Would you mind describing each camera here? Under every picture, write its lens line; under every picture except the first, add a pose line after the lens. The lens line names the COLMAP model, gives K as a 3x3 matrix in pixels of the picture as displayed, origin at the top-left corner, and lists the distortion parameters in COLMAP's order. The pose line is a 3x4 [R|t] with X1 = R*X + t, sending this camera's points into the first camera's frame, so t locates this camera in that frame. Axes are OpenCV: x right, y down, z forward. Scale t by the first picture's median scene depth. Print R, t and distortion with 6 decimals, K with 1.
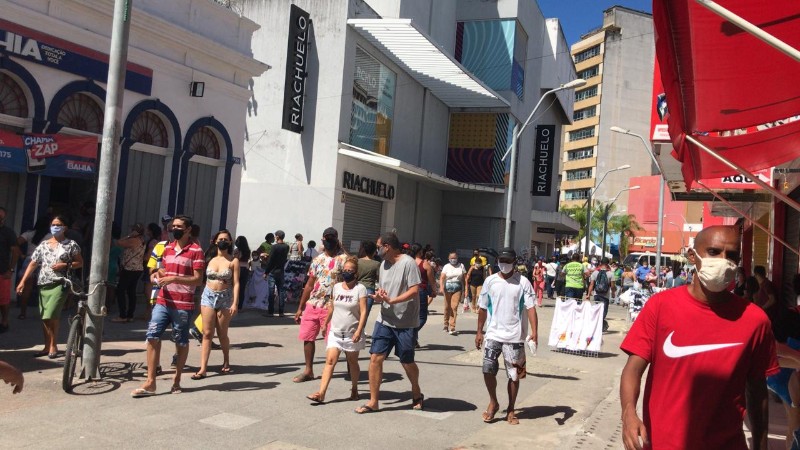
lens RADIAL K [[799.9, 0, 400.0], [0, 799.9, 225.0], [0, 0, 1]] dist [-0.000971, -0.000807]
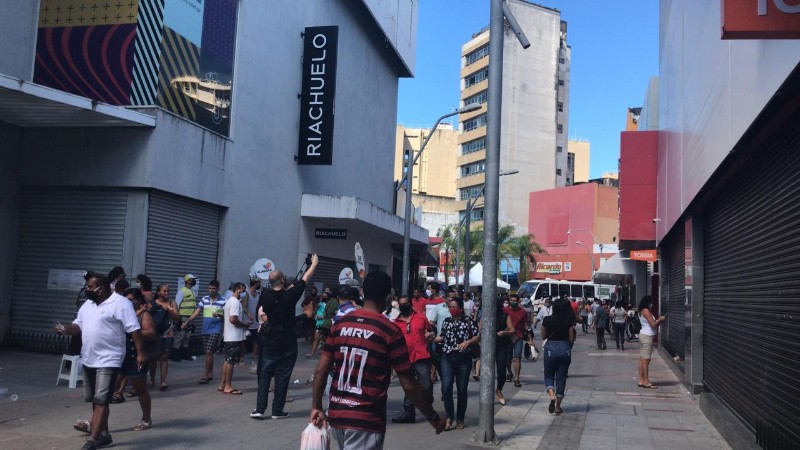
lens RADIAL K [[799.9, 0, 400.0], [0, 799.9, 225.0], [0, 0, 1]] dist [-0.000971, -0.000807]
pose [[0.994676, -0.017539, 0.101551, 0.072242], [0.022232, 0.998727, -0.045269, 0.011032], [-0.100628, 0.047285, 0.993800, 0.196939]]
